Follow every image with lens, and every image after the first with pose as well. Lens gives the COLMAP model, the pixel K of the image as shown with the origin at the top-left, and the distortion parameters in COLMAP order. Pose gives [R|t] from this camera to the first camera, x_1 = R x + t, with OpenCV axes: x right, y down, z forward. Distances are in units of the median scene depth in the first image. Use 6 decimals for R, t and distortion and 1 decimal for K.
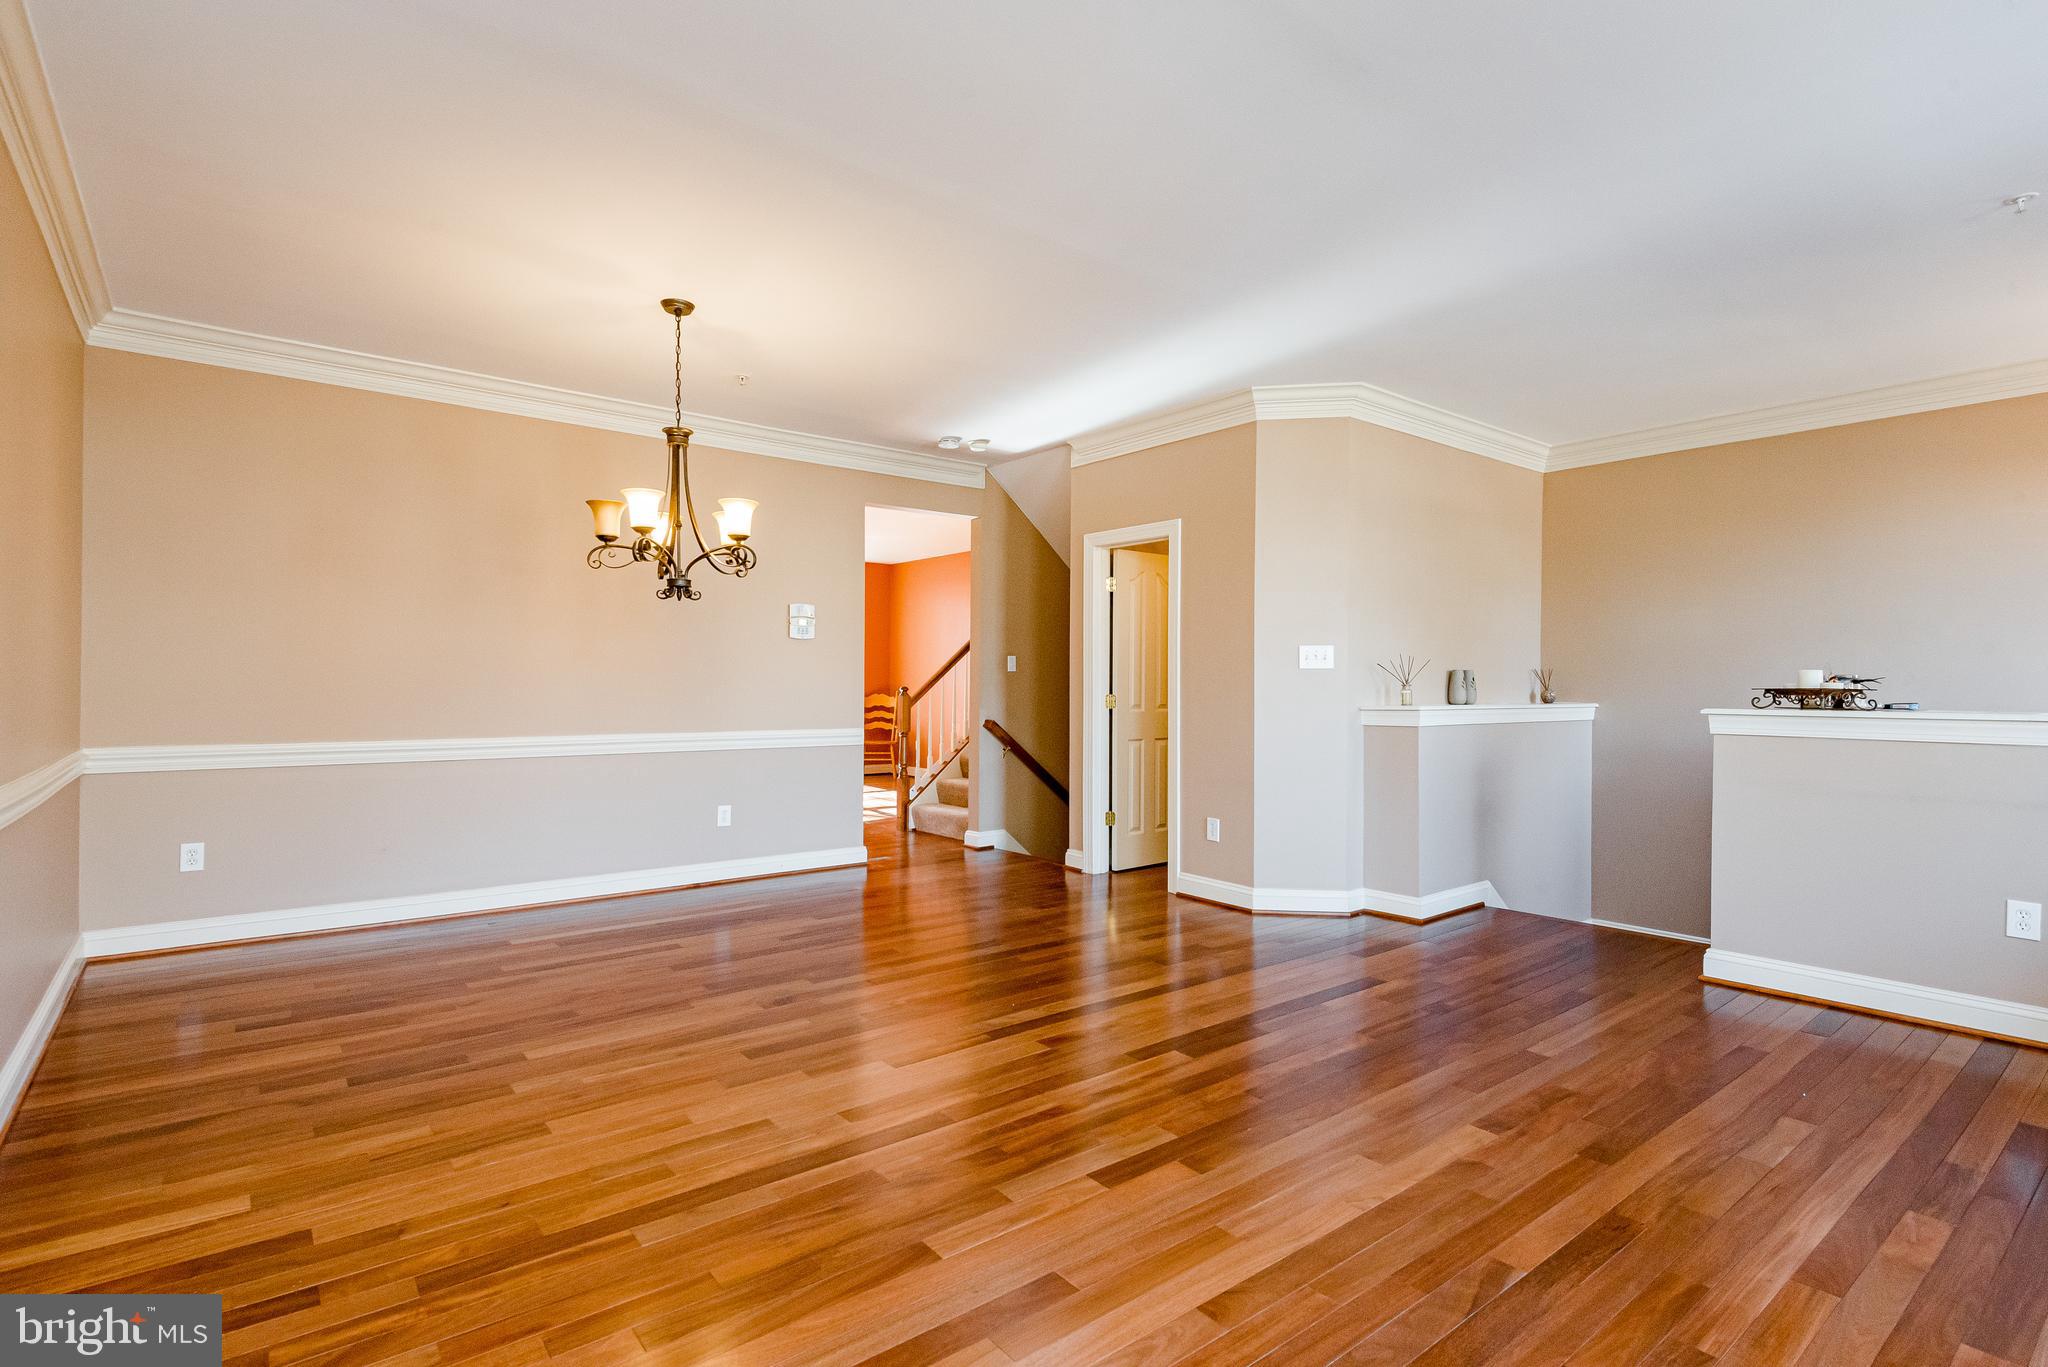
lens RADIAL K [[1021.3, 0, 1068.6], [0, 1021.3, 649.1], [0, 0, 1]] dist [-0.017557, -0.000214]
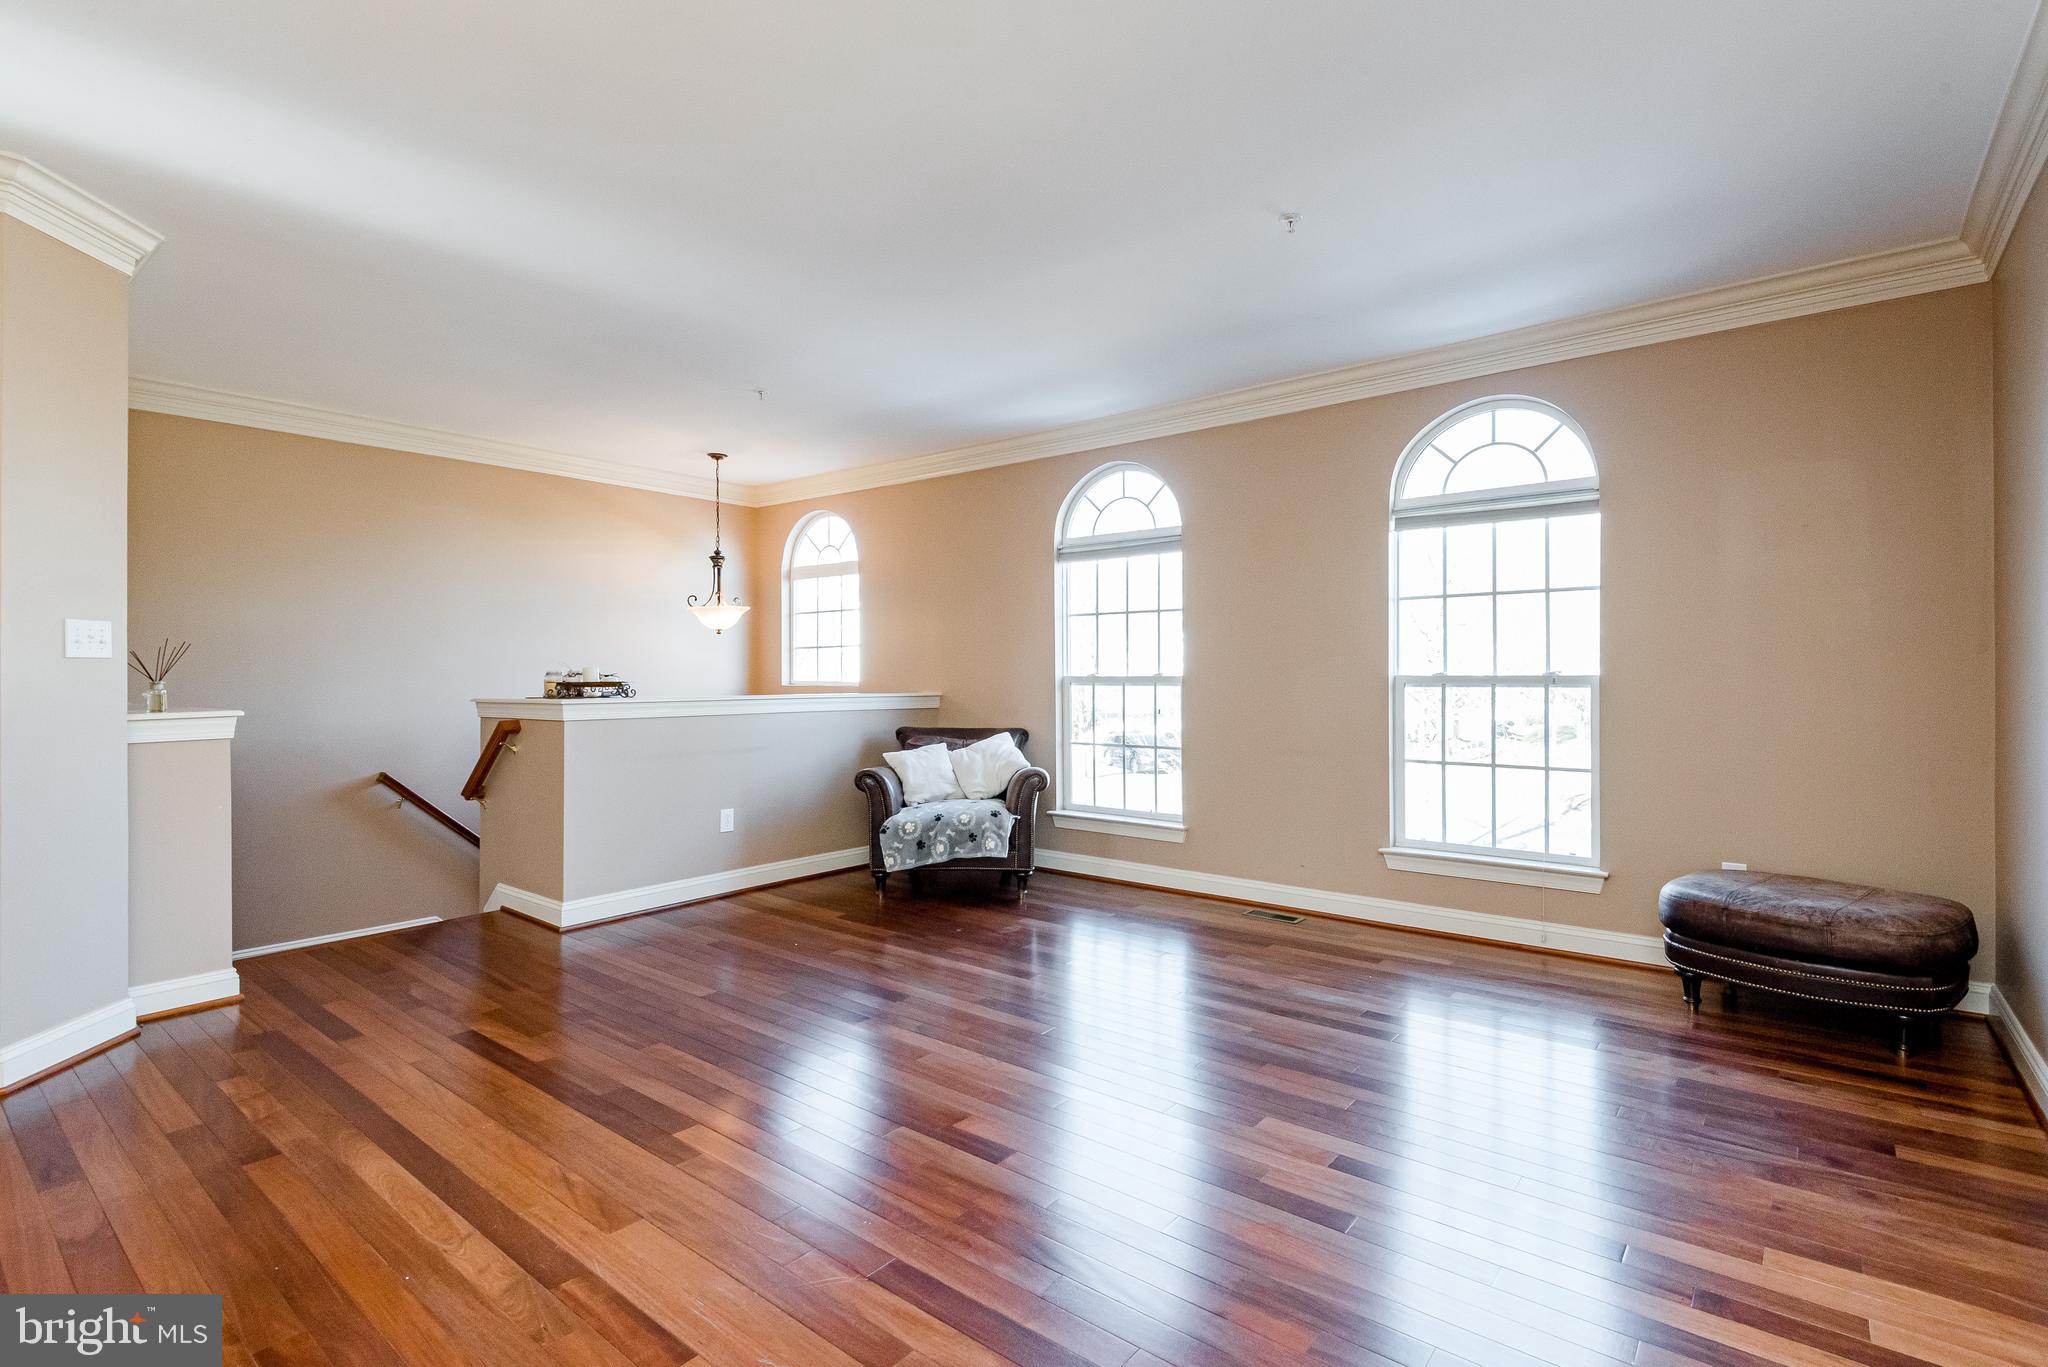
lens RADIAL K [[956.7, 0, 1024.0], [0, 956.7, 683.5], [0, 0, 1]] dist [0.001571, -0.000322]
pose [[-0.207740, -0.009413, 0.978139, -0.486746], [-0.026833, 0.999632, 0.003921, 0.018926], [-0.977816, -0.025431, -0.207916, 0.626543]]
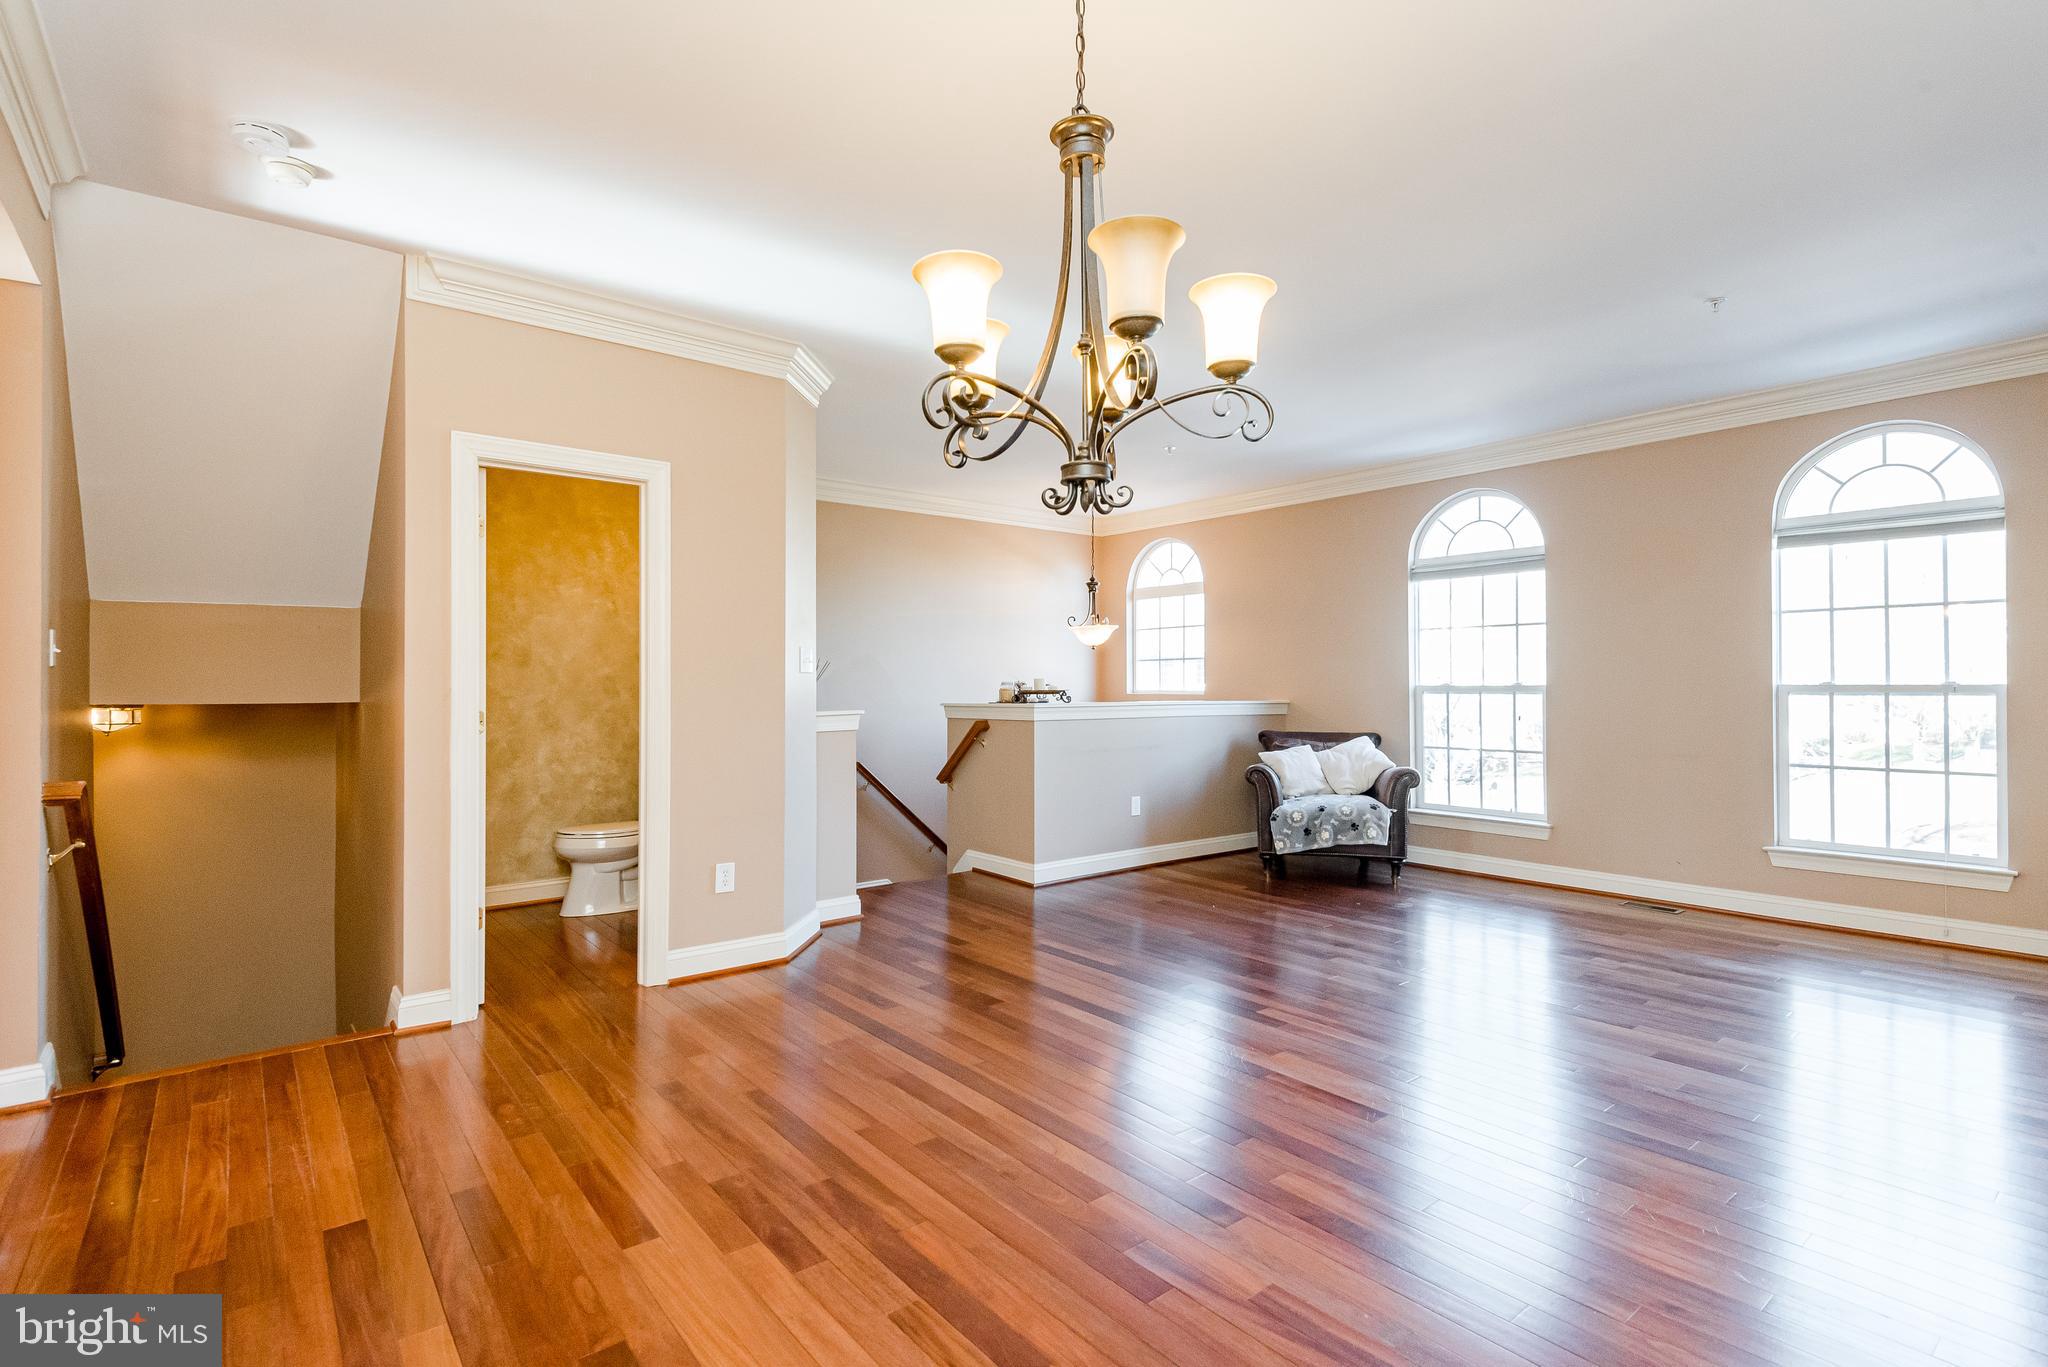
lens RADIAL K [[981.6, 0, 1024.0], [0, 981.6, 683.5], [0, 0, 1]] dist [-0.001685, -0.008882]
pose [[0.007204, 0.000959, 0.999974, -0.692479], [-0.026790, 0.999641, -0.000766, 0.026739], [-0.999615, -0.026783, 0.007227, 0.883692]]
